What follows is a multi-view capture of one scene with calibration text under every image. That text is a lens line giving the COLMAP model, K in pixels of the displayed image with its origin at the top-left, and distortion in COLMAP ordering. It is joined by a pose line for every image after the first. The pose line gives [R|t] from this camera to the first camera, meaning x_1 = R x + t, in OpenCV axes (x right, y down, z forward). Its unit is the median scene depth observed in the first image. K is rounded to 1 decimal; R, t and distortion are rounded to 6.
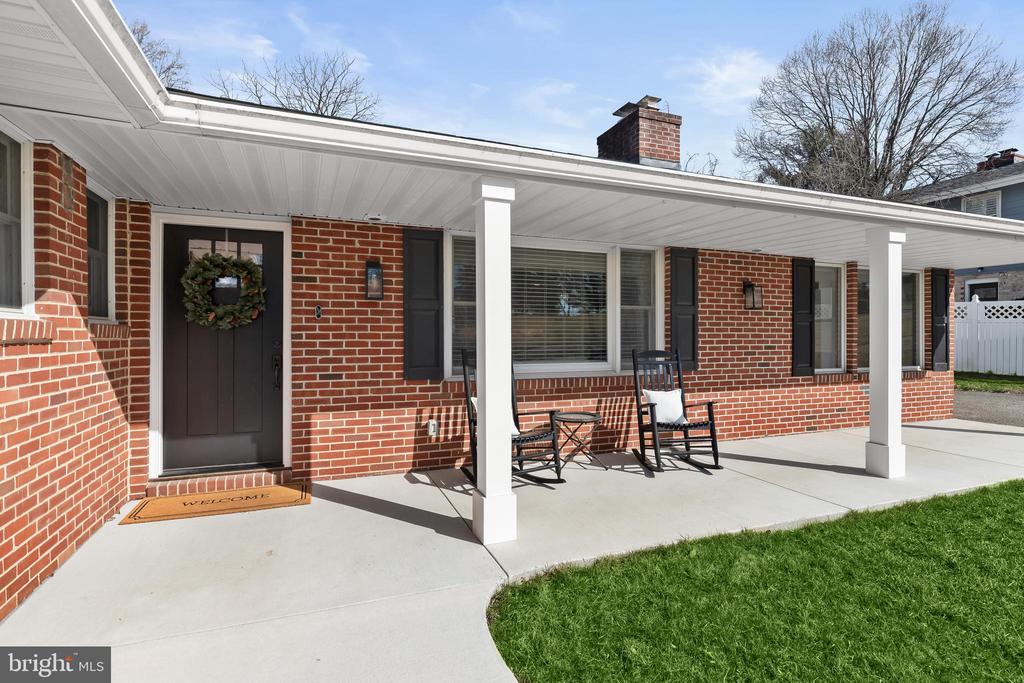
lens RADIAL K [[515.3, 0, 512.0], [0, 515.3, 341.5], [0, 0, 1]] dist [0.001541, 0.000221]
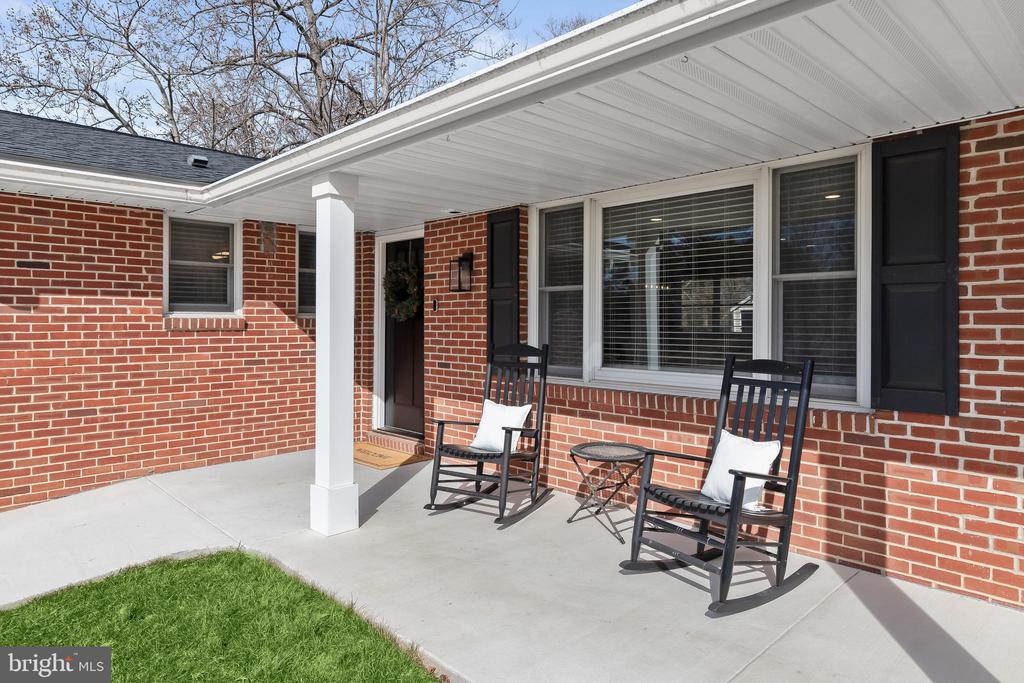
lens RADIAL K [[635.7, 0, 512.1], [0, 635.7, 325.5], [0, 0, 1]] dist [0.001081, 0.000276]
pose [[0.378739, 0.004310, -0.925494, 0.780307], [-0.015237, 0.999883, -0.001579, -0.012165], [0.925378, 0.014700, 0.378760, 0.528364]]
